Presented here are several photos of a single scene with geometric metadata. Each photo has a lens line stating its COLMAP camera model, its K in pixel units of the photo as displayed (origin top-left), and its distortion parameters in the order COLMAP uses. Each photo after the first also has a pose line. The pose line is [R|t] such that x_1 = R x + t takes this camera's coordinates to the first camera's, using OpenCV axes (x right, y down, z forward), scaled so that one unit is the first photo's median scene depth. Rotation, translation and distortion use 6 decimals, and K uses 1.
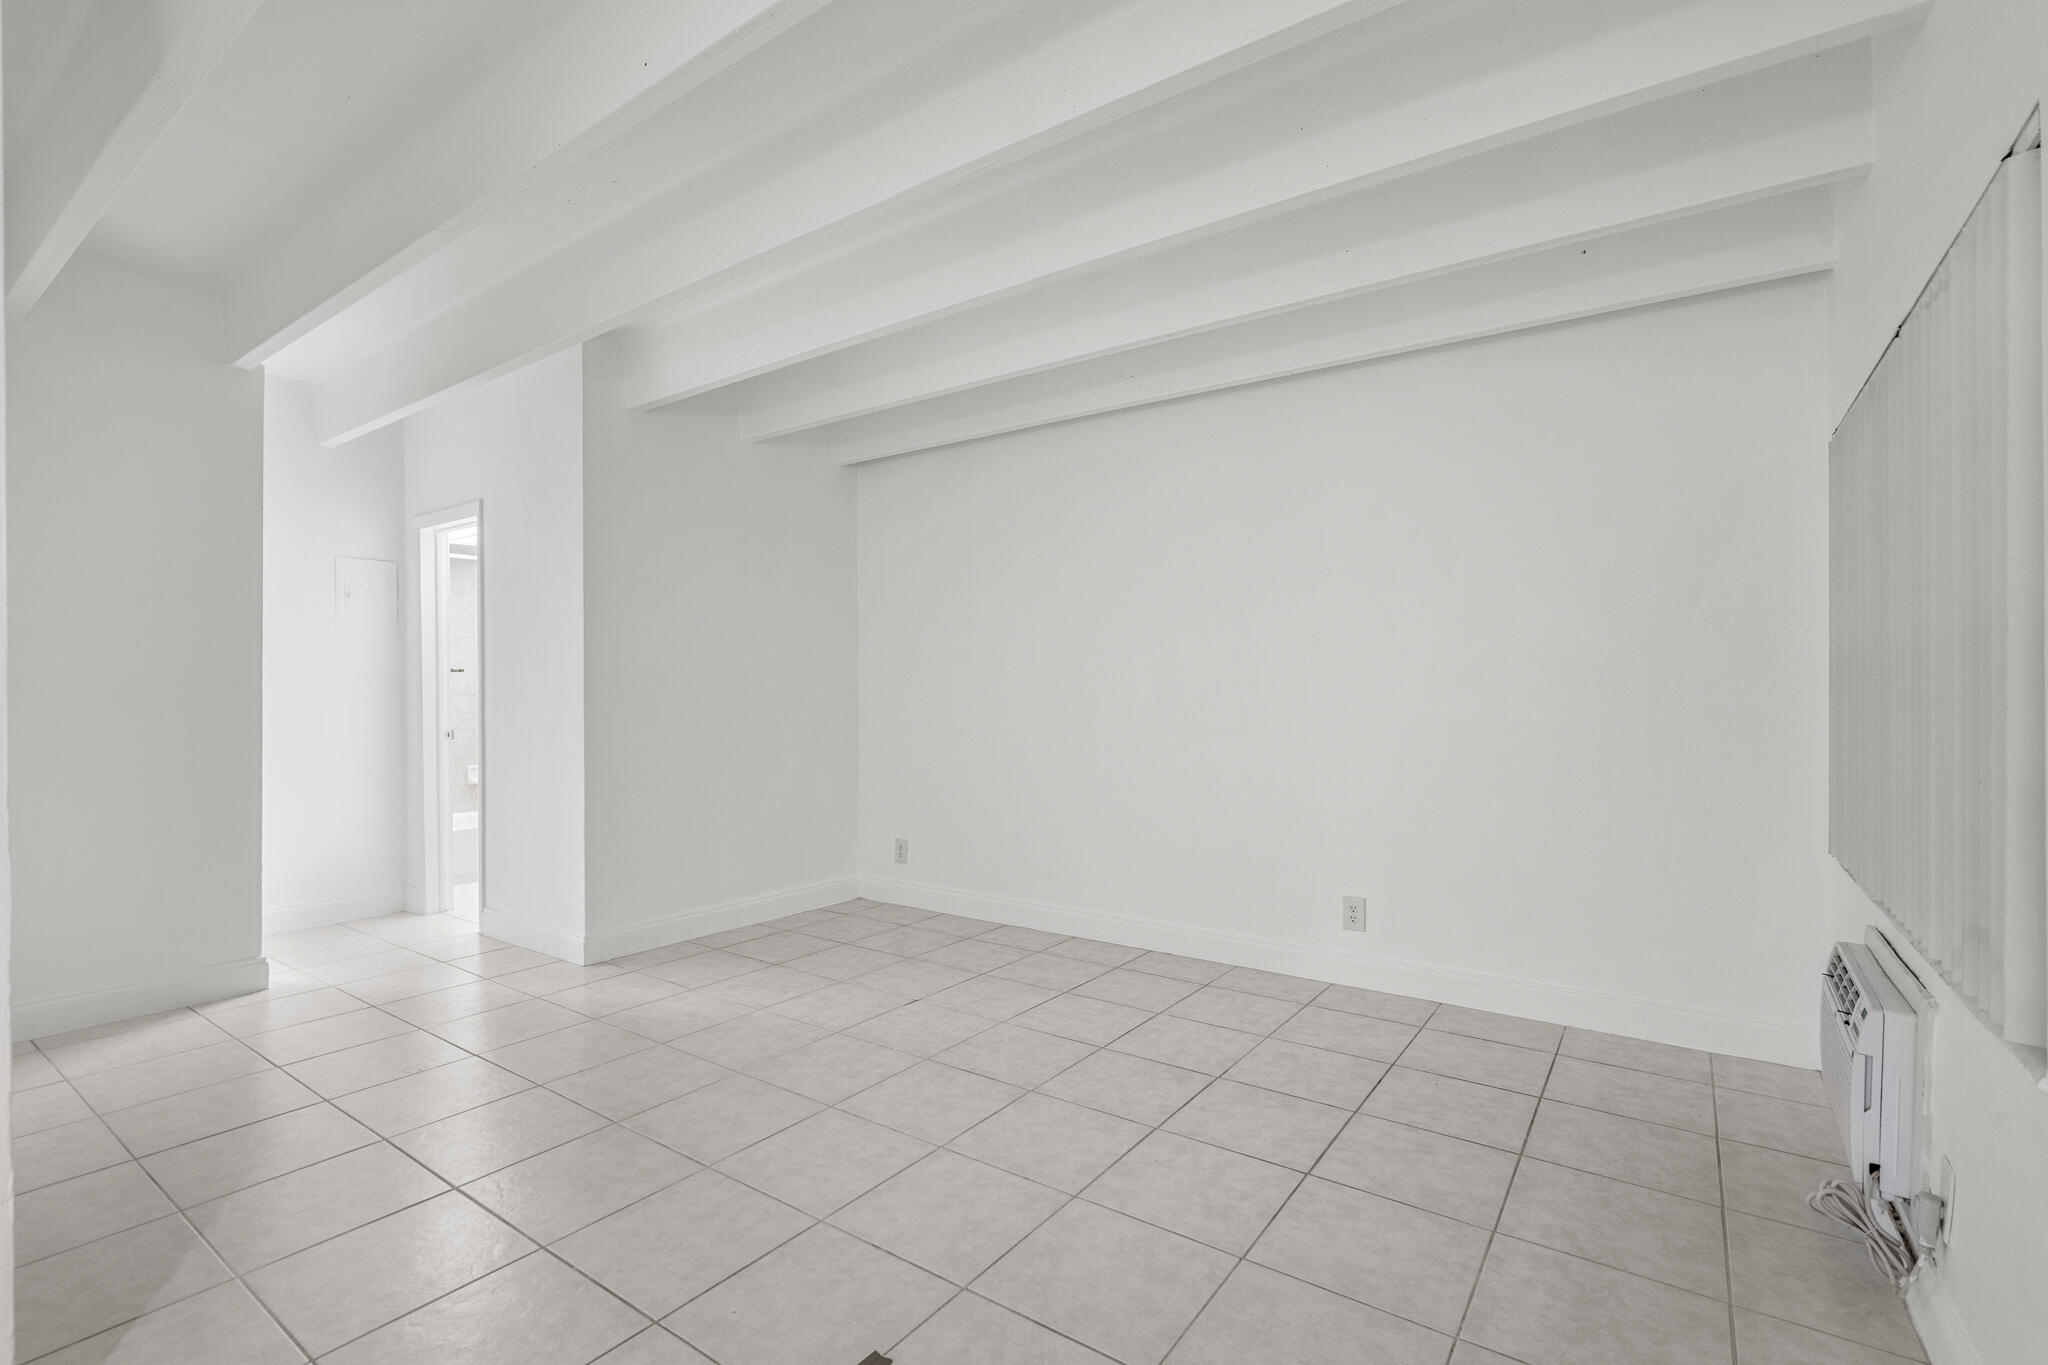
lens RADIAL K [[927.9, 0, 1024.0], [0, 927.9, 682.5], [0, 0, 1]] dist [0.000308, -0.000247]
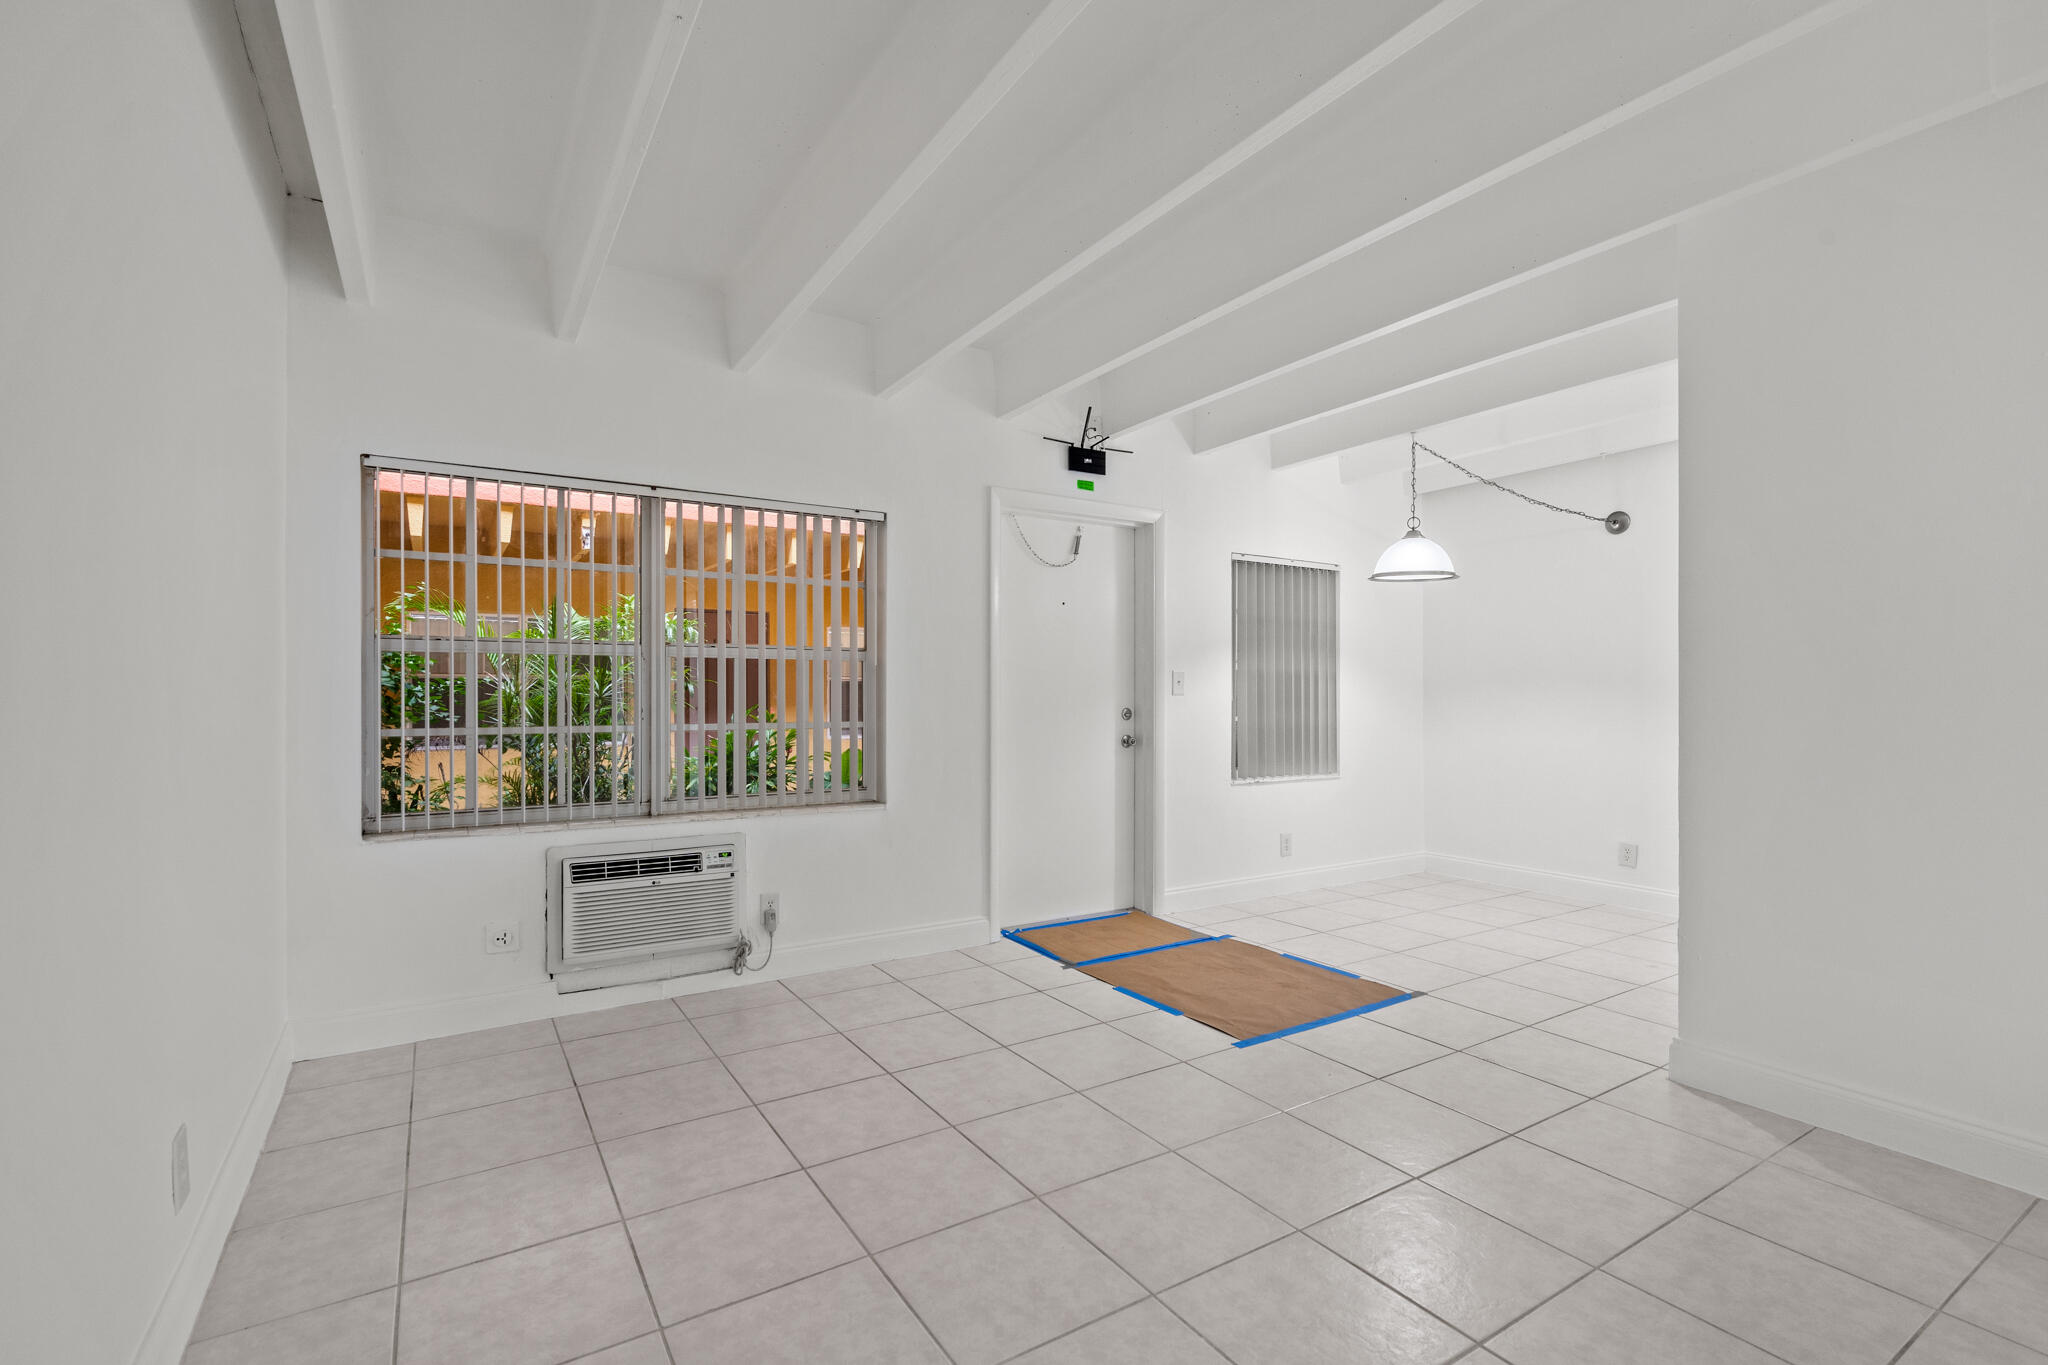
lens RADIAL K [[927.9, 0, 1024.0], [0, 927.9, 682.5], [0, 0, 1]] dist [0.000308, -0.000247]
pose [[-0.925712, 0.006999, 0.378164, -0.267443], [-0.001523, 0.999752, -0.022232, 0.025716], [-0.378225, -0.021156, -0.925472, 1.659127]]
